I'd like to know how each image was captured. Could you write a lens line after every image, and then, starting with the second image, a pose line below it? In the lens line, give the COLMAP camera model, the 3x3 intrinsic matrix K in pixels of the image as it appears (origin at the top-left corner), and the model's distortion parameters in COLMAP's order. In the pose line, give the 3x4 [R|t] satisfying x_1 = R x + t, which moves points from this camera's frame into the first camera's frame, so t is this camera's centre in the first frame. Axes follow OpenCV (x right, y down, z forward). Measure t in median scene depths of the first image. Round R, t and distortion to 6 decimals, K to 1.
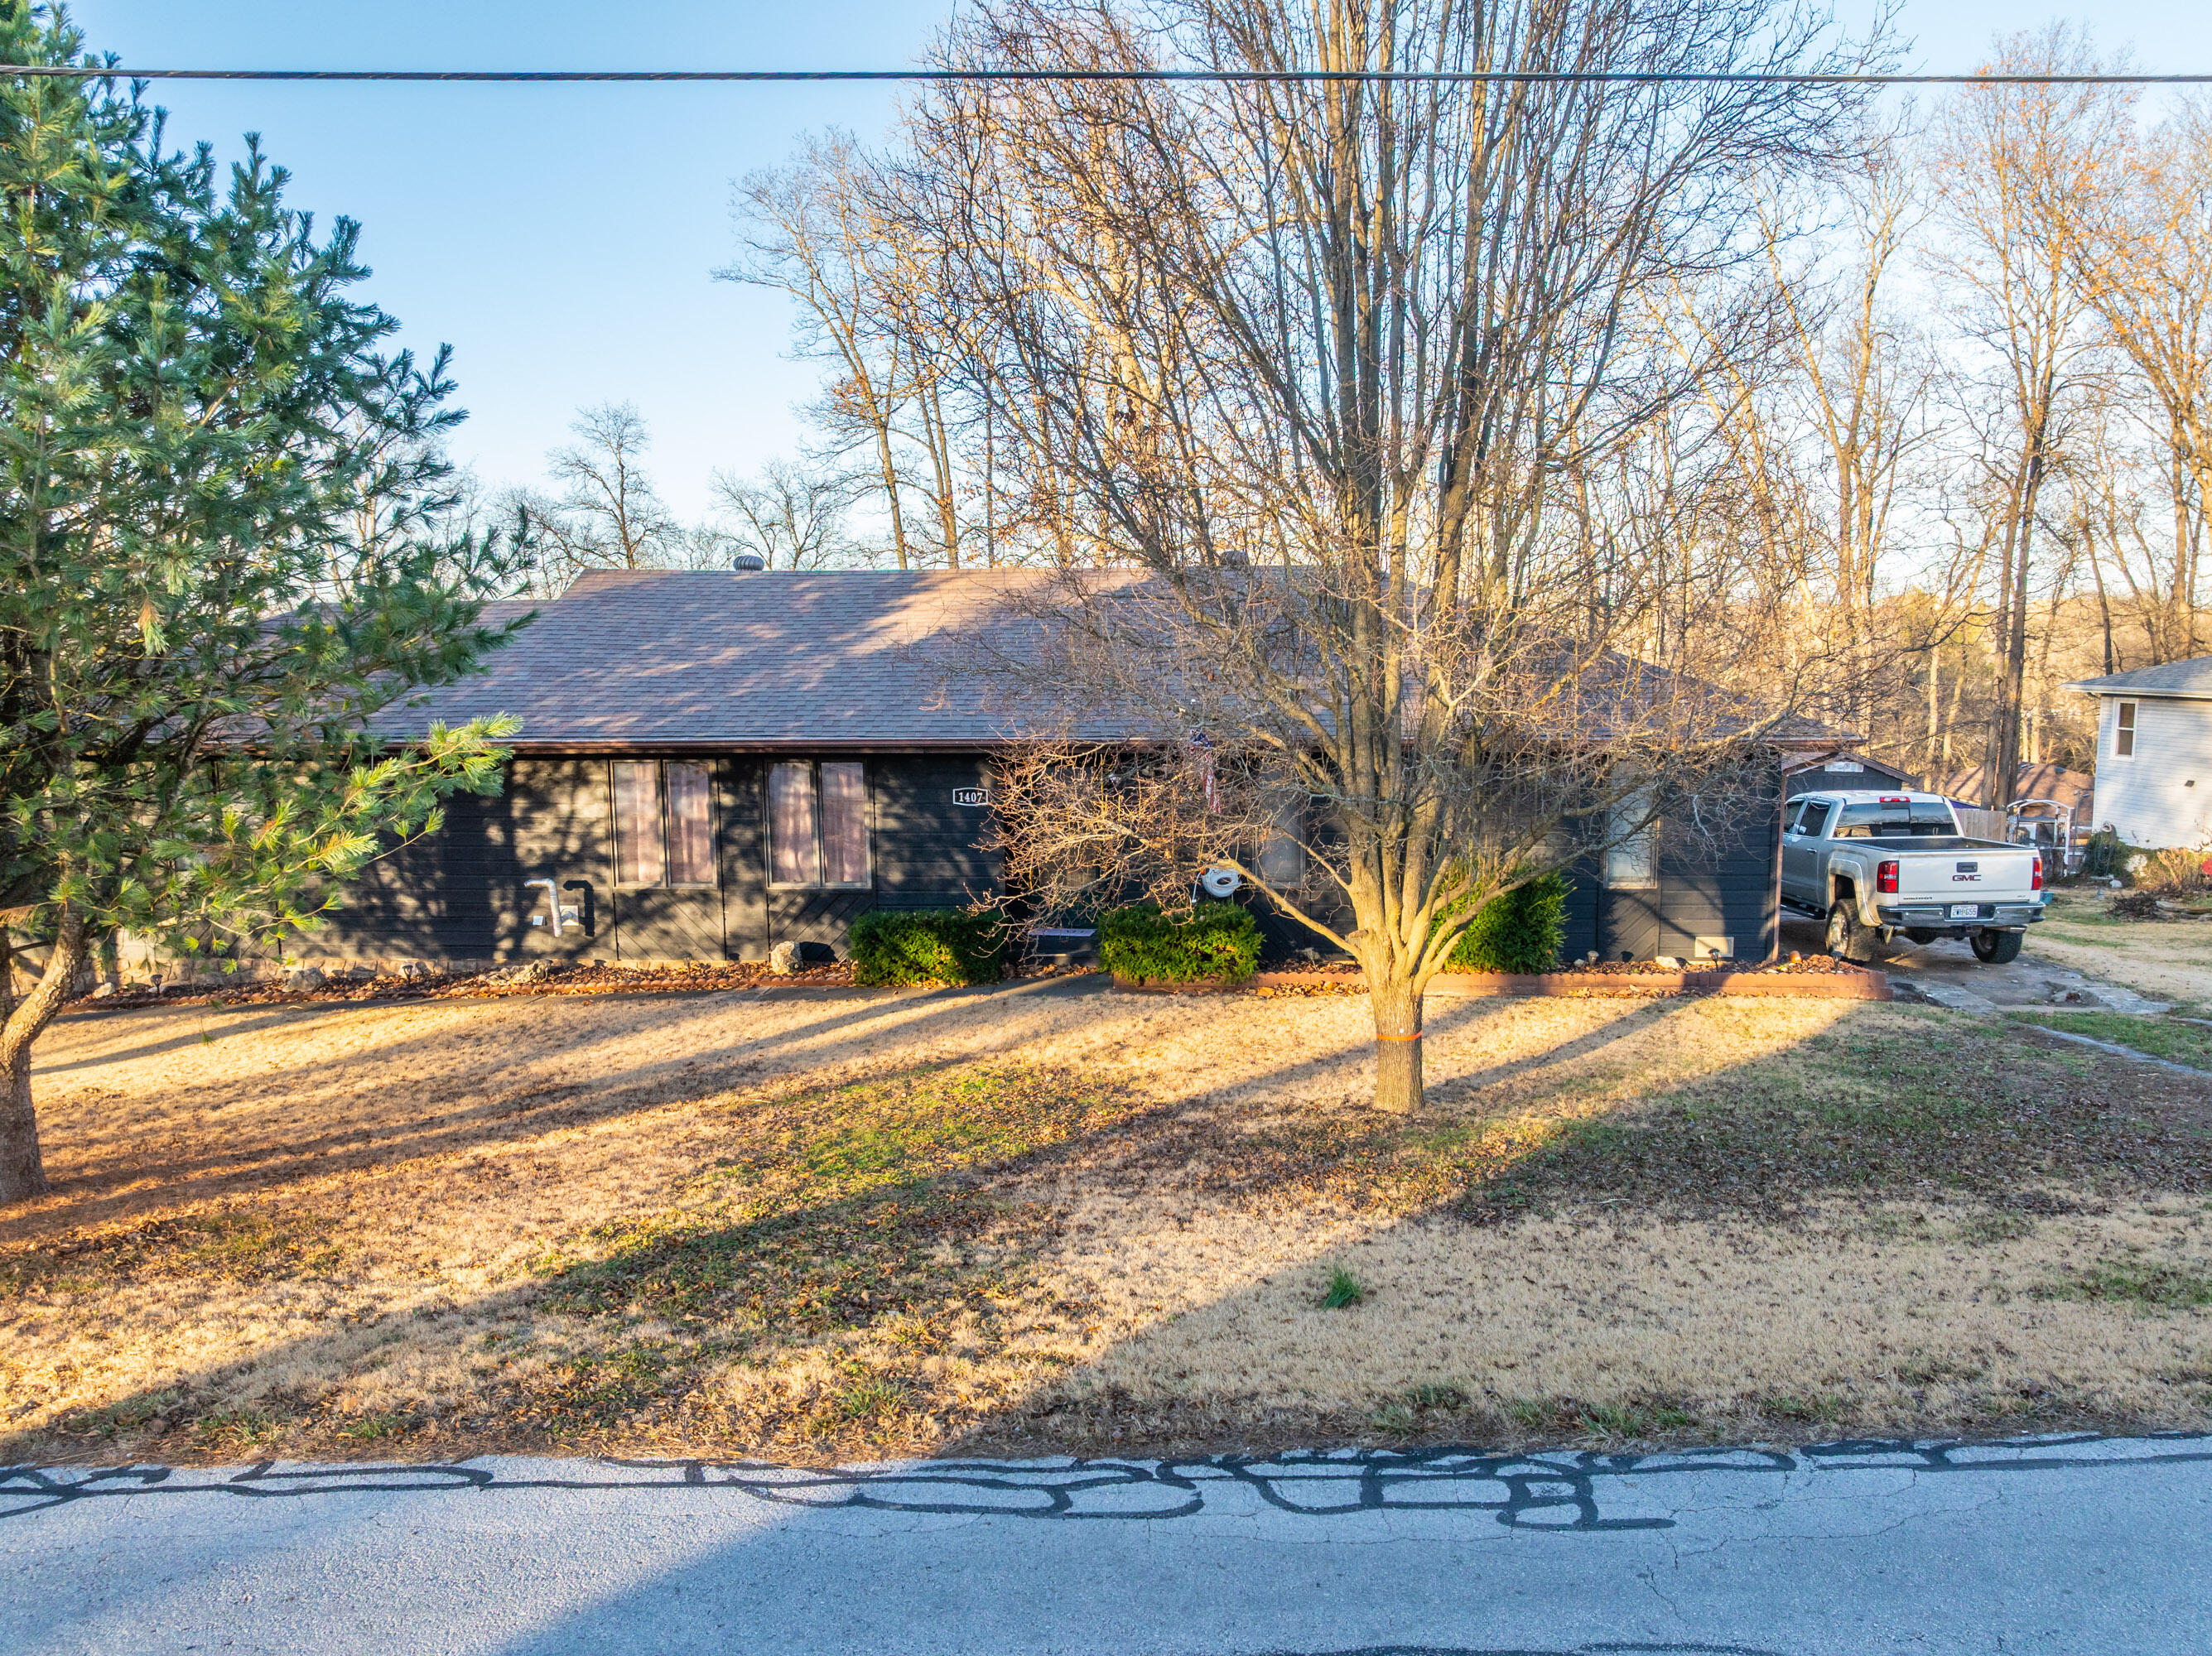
lens RADIAL K [[1688.0, 0, 1184.0], [0, 1688.0, 869.6], [0, 0, 1]] dist [-0.033892, -0.010448]
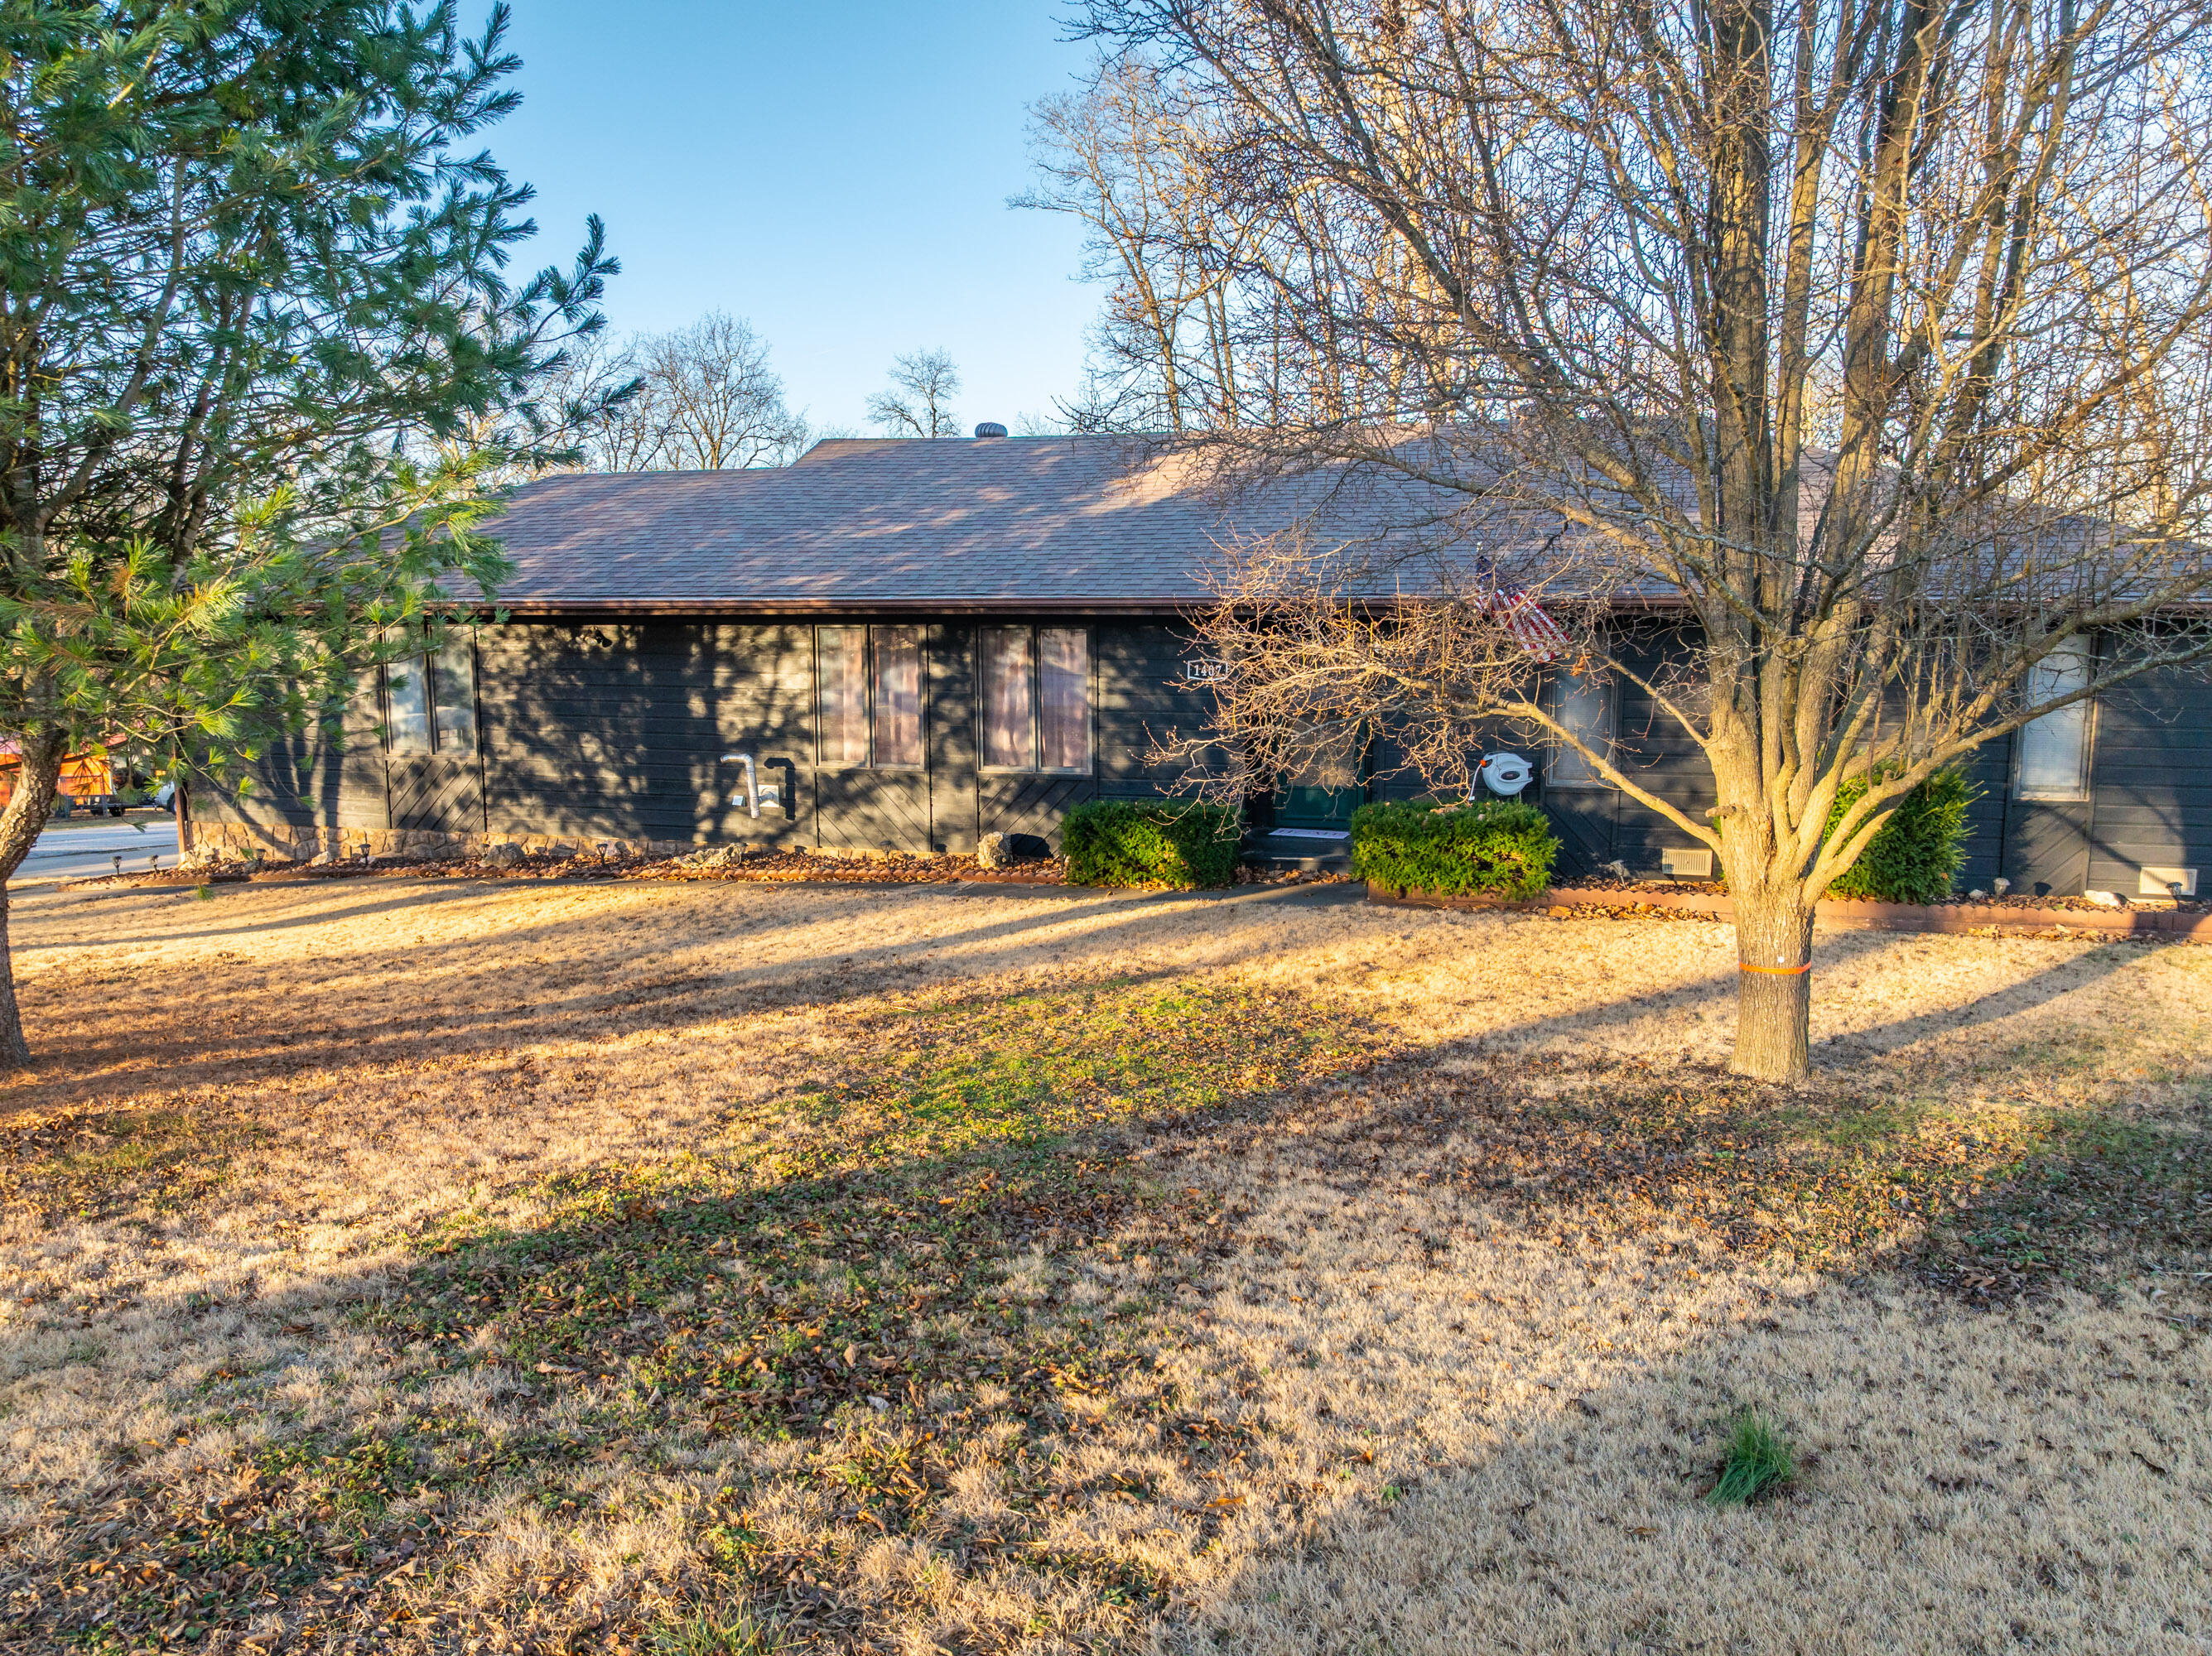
lens RADIAL K [[1561.0, 0, 1111.8], [0, 1561.0, 832.7], [0, 0, 1]] dist [-0.052099, 0.022458]
pose [[0.974939, 0.035290, -0.219654, 0.002251], [-0.032715, 0.999347, 0.015350, 0.031028], [0.220052, -0.007779, 0.975457, 0.238717]]
